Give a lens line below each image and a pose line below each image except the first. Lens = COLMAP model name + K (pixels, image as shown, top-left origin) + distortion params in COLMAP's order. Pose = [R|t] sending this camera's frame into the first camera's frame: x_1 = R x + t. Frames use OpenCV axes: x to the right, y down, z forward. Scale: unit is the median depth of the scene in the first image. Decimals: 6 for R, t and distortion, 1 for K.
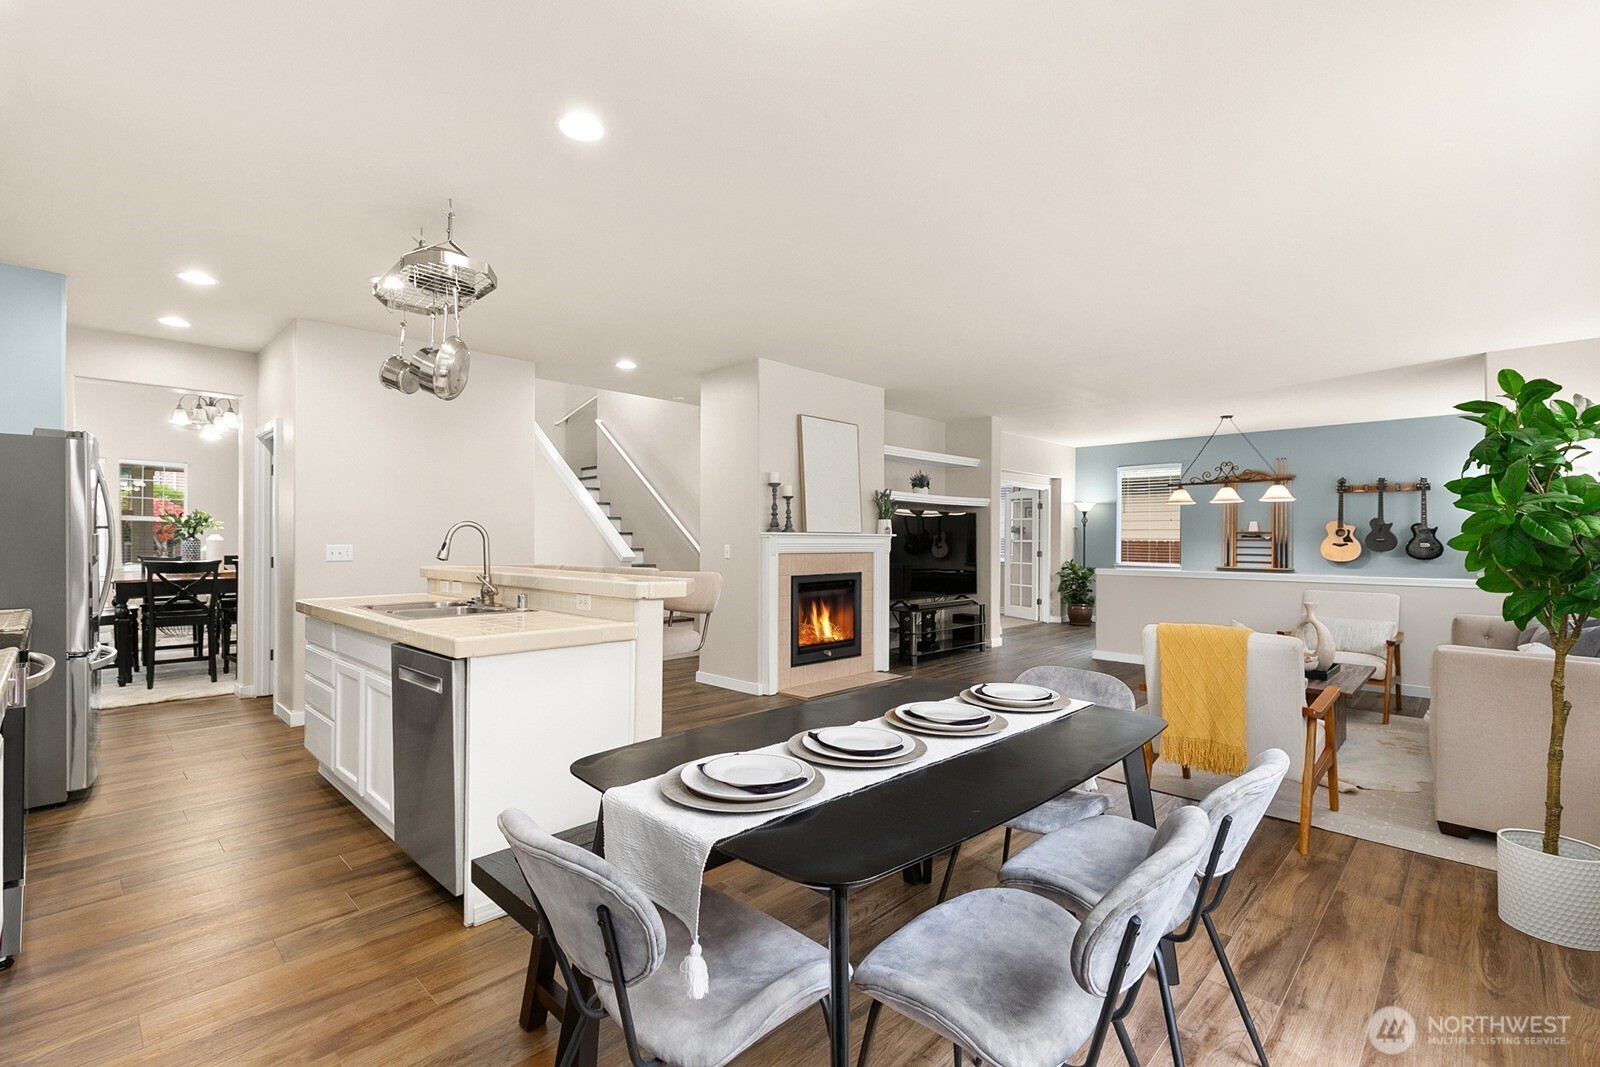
lens RADIAL K [[719.5, 0, 798.1], [0, 719.5, 537.1], [0, 0, 1]] dist [0.010492, -0.000041]
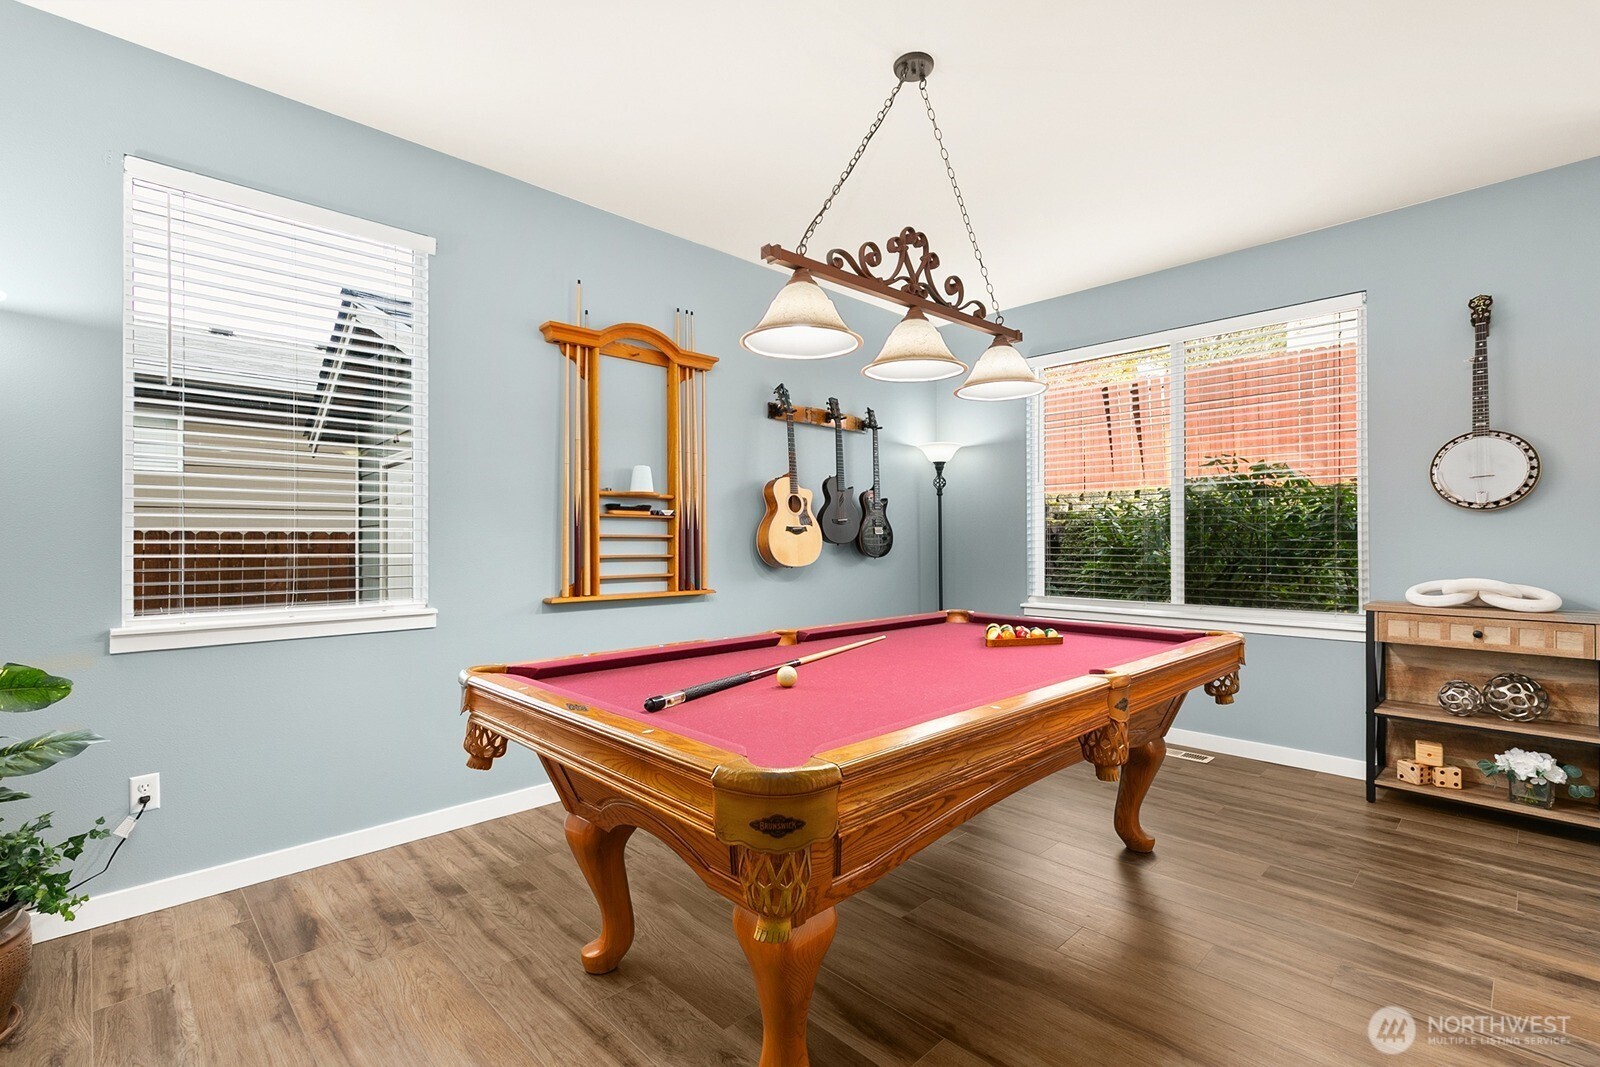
lens RADIAL K [[719.5, 0, 798.1], [0, 719.5, 537.1], [0, 0, 1]] dist [0.010492, -0.000041]
pose [[0.018688, -0.001323, 0.999824, 0.297907], [-0.006177, 0.999980, 0.001439, 0.013974], [-0.999806, -0.006203, 0.018679, 0.990385]]
